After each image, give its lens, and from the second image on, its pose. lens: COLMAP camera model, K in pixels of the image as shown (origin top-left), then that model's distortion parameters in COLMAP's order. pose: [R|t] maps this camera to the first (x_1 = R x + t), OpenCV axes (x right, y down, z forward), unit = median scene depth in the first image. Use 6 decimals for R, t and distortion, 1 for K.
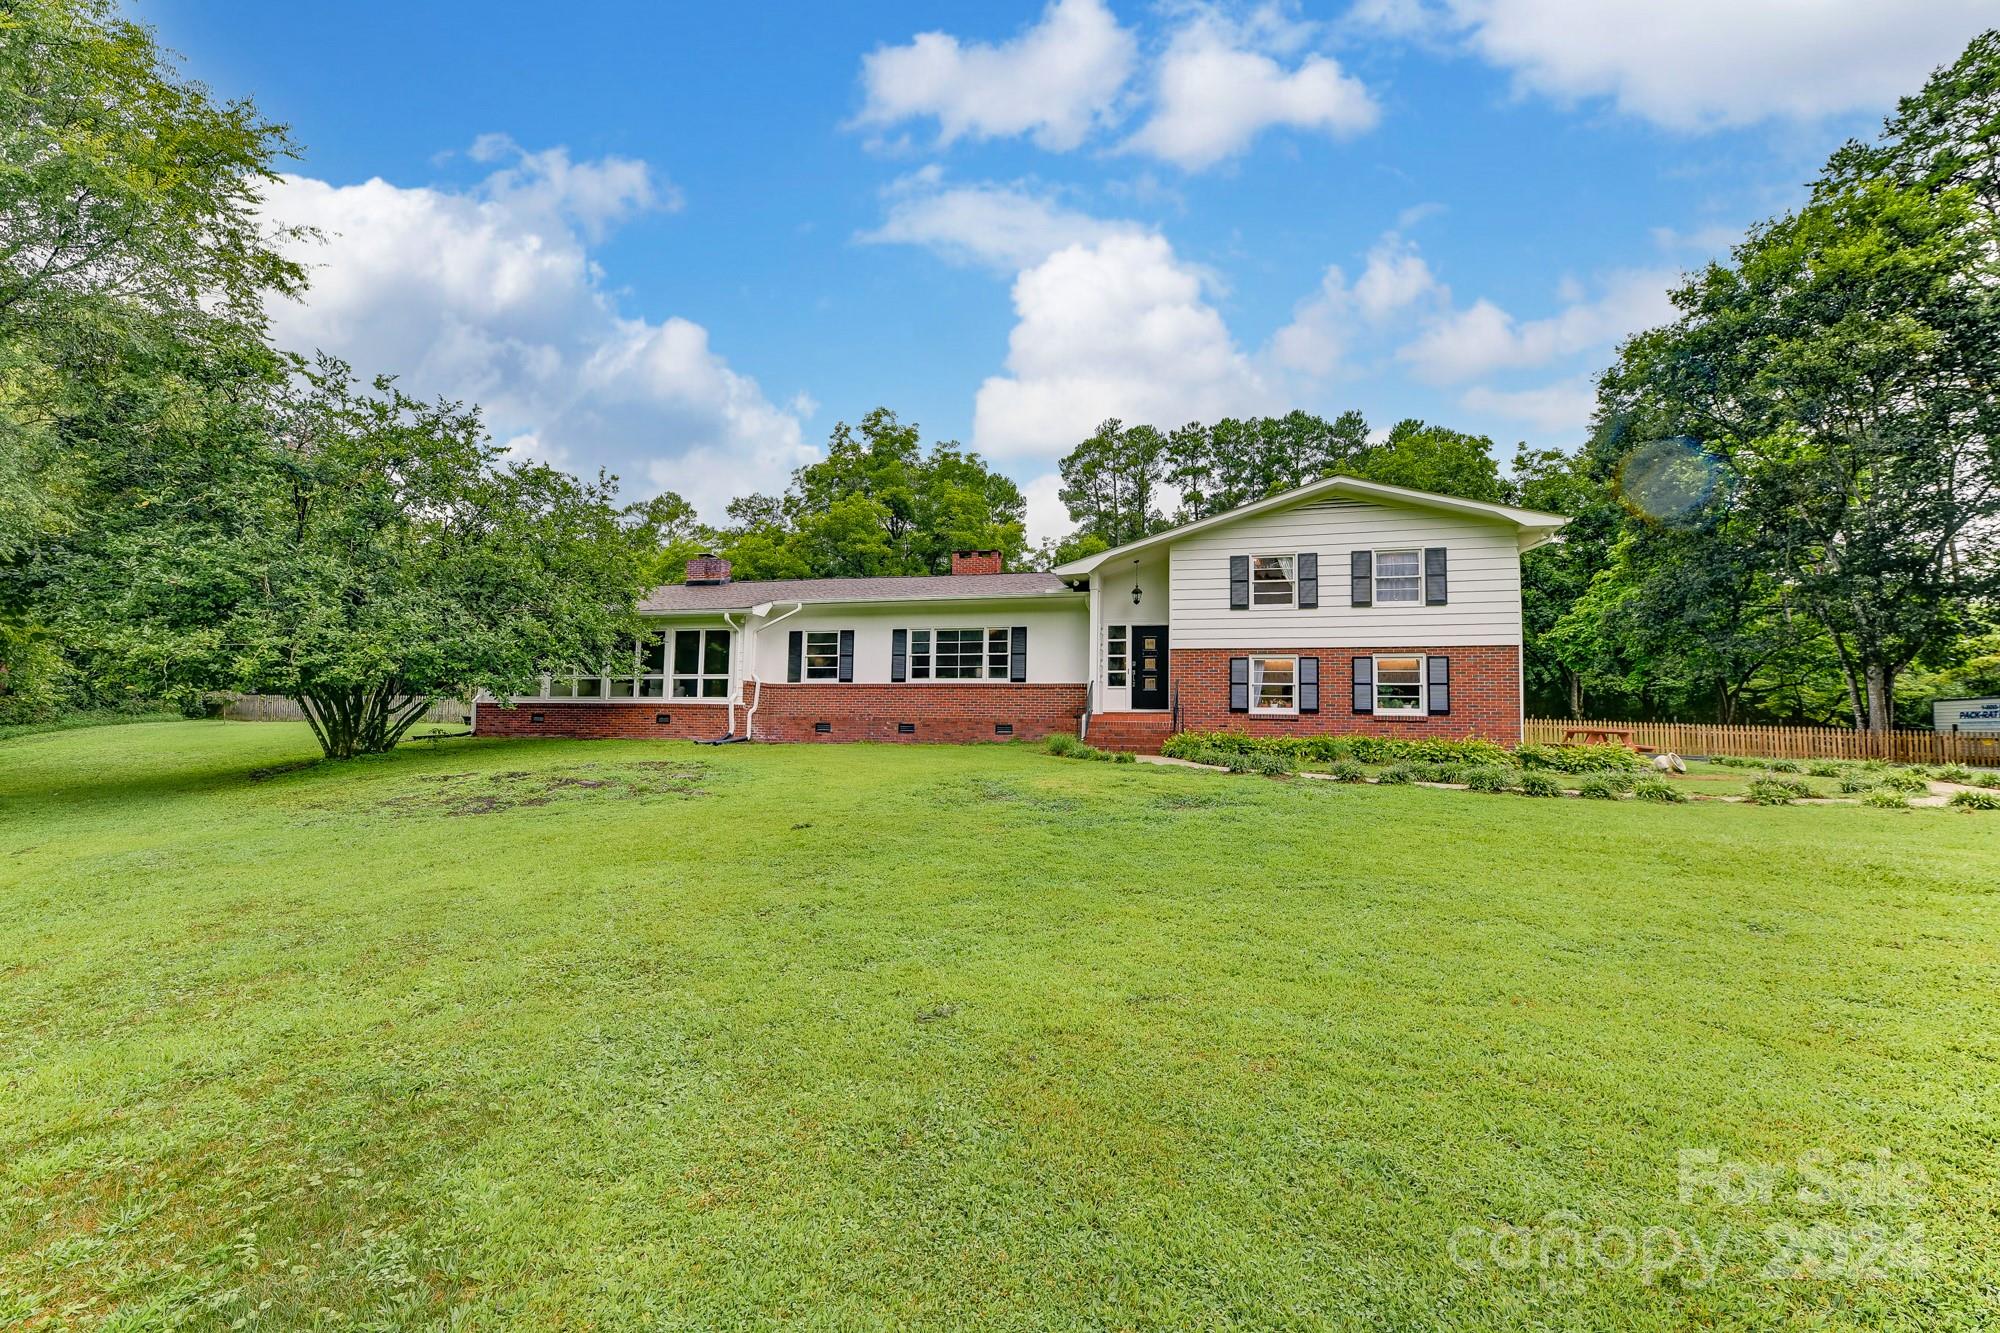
lens RADIAL K [[796.2, 0, 1039.2], [0, 796.2, 646.8], [0, 0, 1]] dist [0.002096, -0.003881]
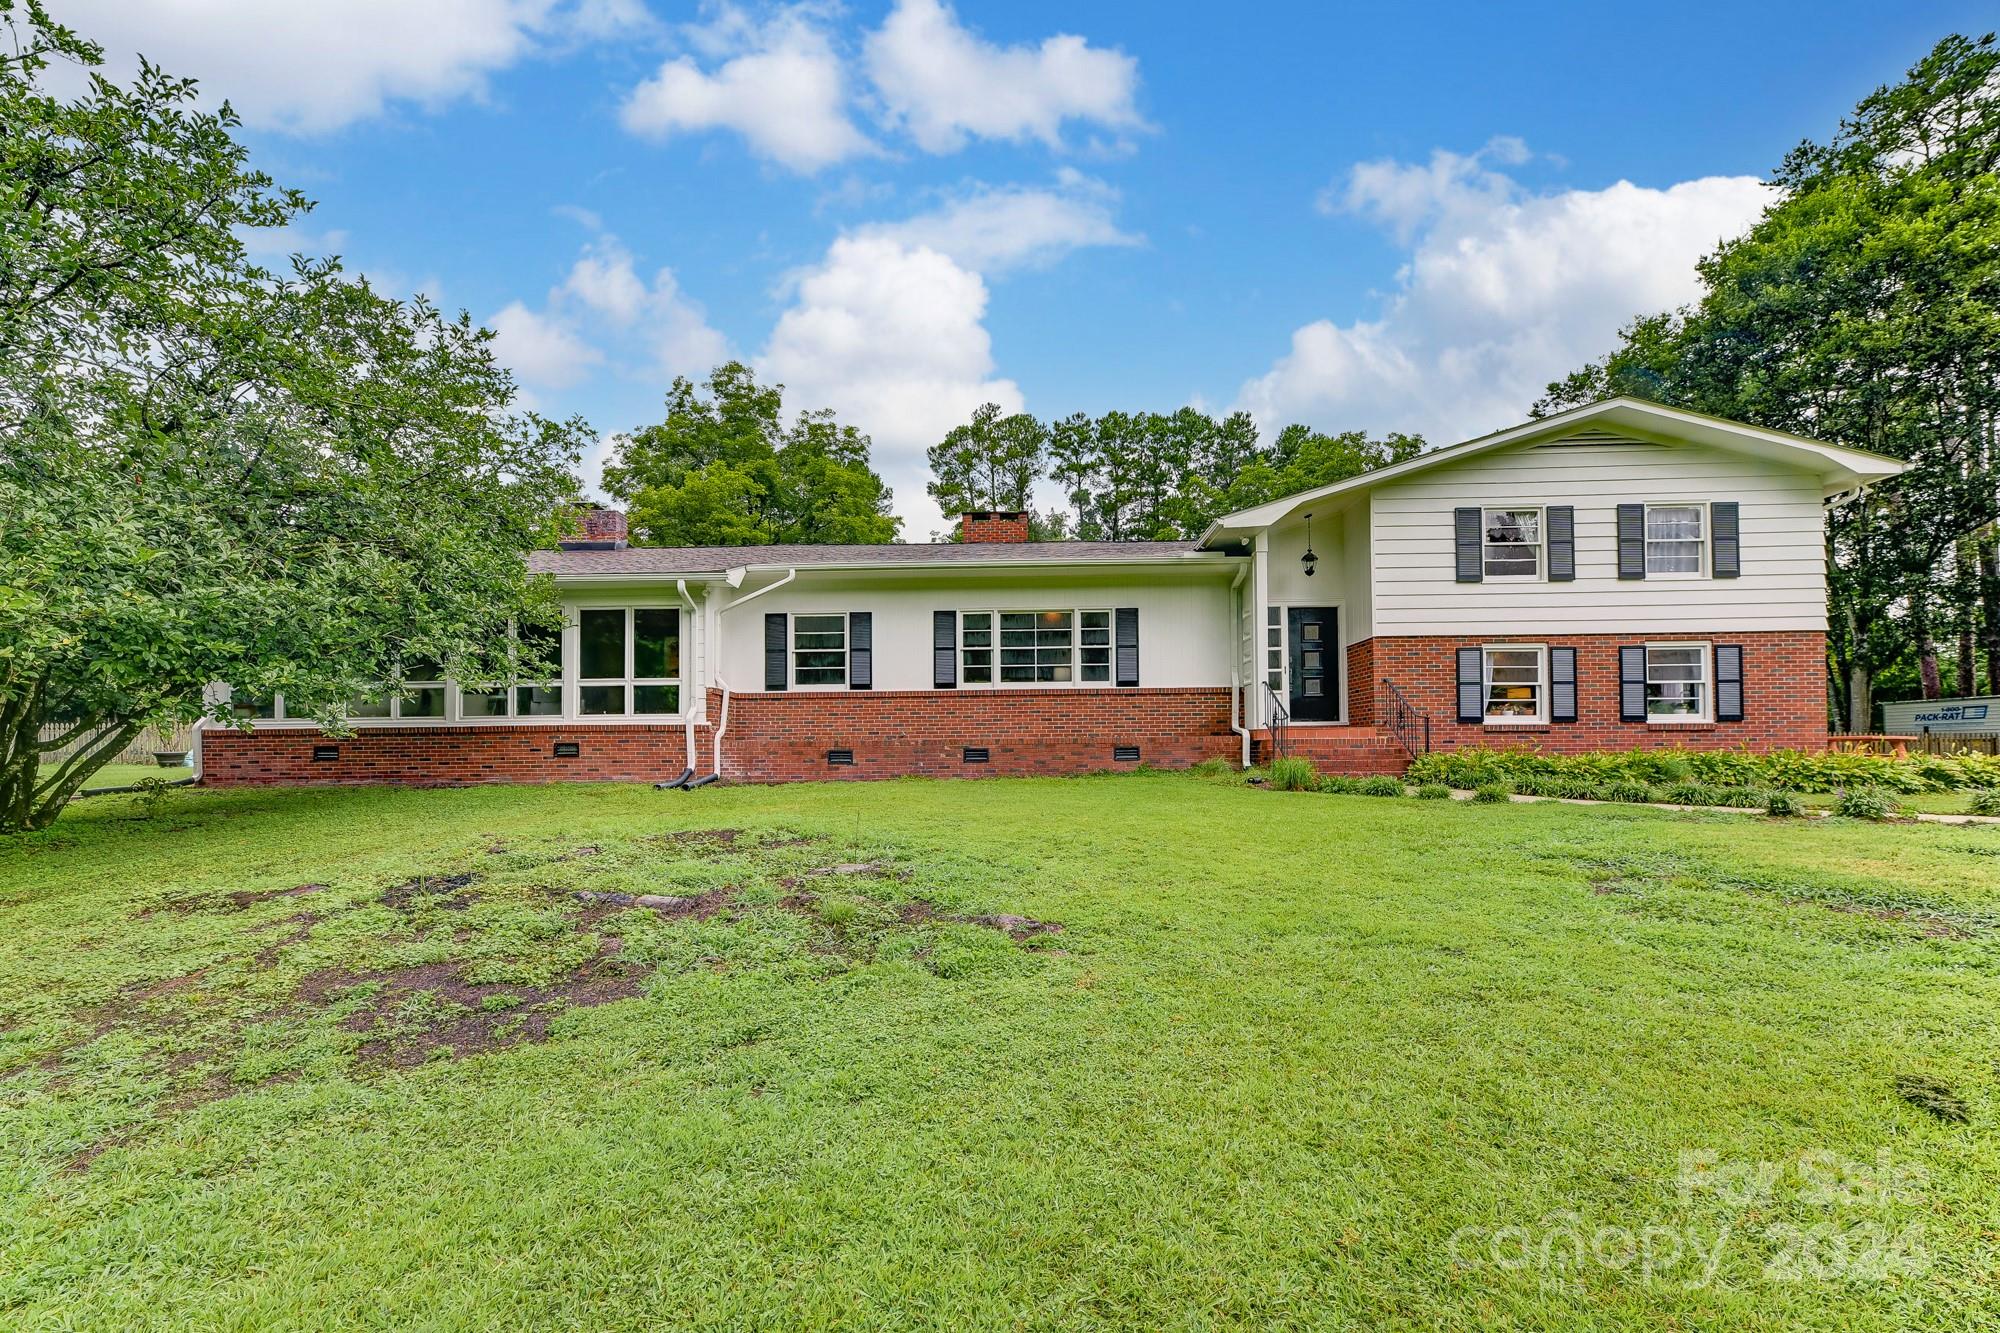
lens RADIAL K [[816.0, 0, 1026.4], [0, 816.0, 711.9], [0, 0, 1]] dist [0.002343, -0.004254]
pose [[0.975948, -0.012930, 0.217618, -0.259799], [0.000733, 0.998428, 0.056037, 0.025172], [-0.218000, -0.054530, 0.974424, 0.297674]]
